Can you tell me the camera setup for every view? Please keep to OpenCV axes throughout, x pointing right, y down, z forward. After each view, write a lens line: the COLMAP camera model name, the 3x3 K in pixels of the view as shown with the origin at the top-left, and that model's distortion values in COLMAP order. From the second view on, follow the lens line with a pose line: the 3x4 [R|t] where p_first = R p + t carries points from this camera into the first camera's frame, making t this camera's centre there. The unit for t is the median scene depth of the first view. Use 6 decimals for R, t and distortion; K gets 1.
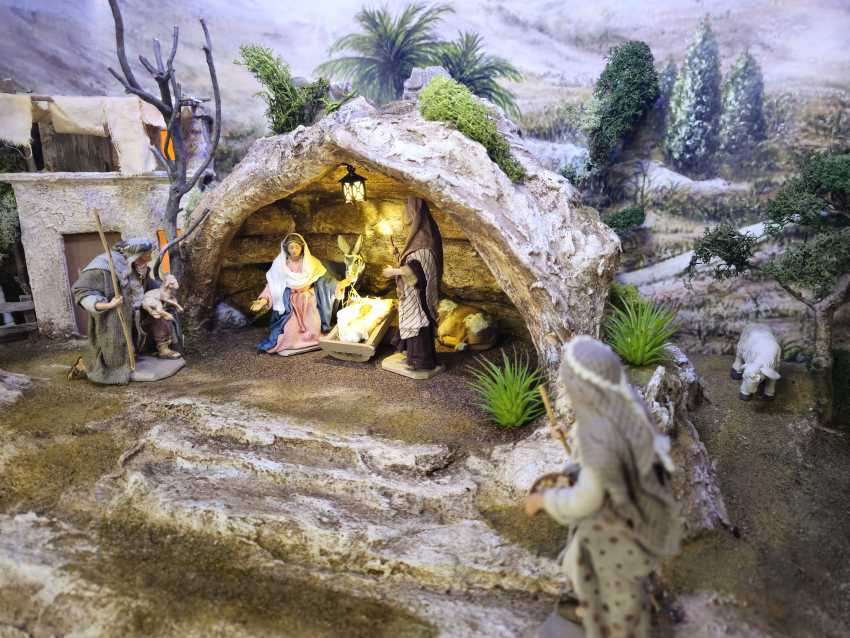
lens RADIAL K [[563.4, 0, 423.2], [0, 563.4, 313.9], [0, 0, 1]] dist [0.036825, -0.039847]
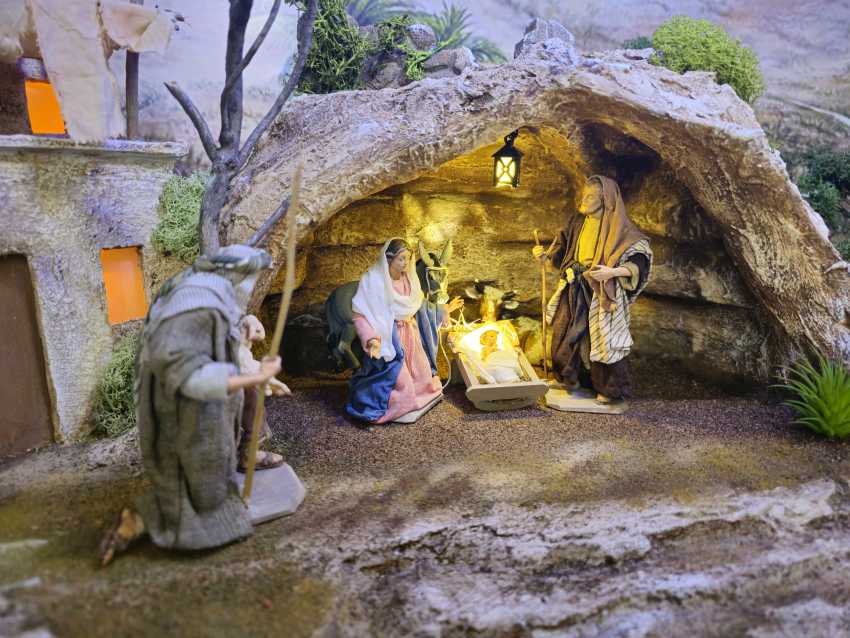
lens RADIAL K [[569.6, 0, 425.0], [0, 569.6, 319.0], [0, 0, 1]] dist [0.031787, -0.037292]
pose [[0.840799, -0.108629, 0.530336, -0.549735], [0.139582, 0.990038, -0.018504, -0.028758], [-0.523043, 0.089584, 0.847585, 0.407106]]
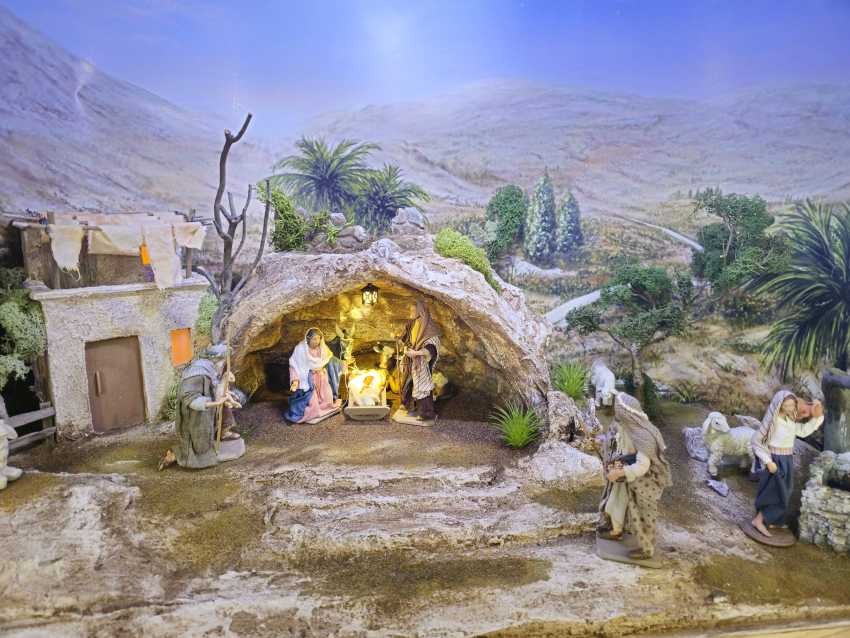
lens RADIAL K [[560.5, 0, 415.9], [0, 560.5, 311.5], [0, 0, 1]] dist [0.074549, -0.109294]
pose [[0.912184, -0.064908, 0.404608, -0.517894], [0.090396, 0.994925, -0.044189, -0.098090], [-0.399686, 0.076883, 0.913422, -0.271113]]
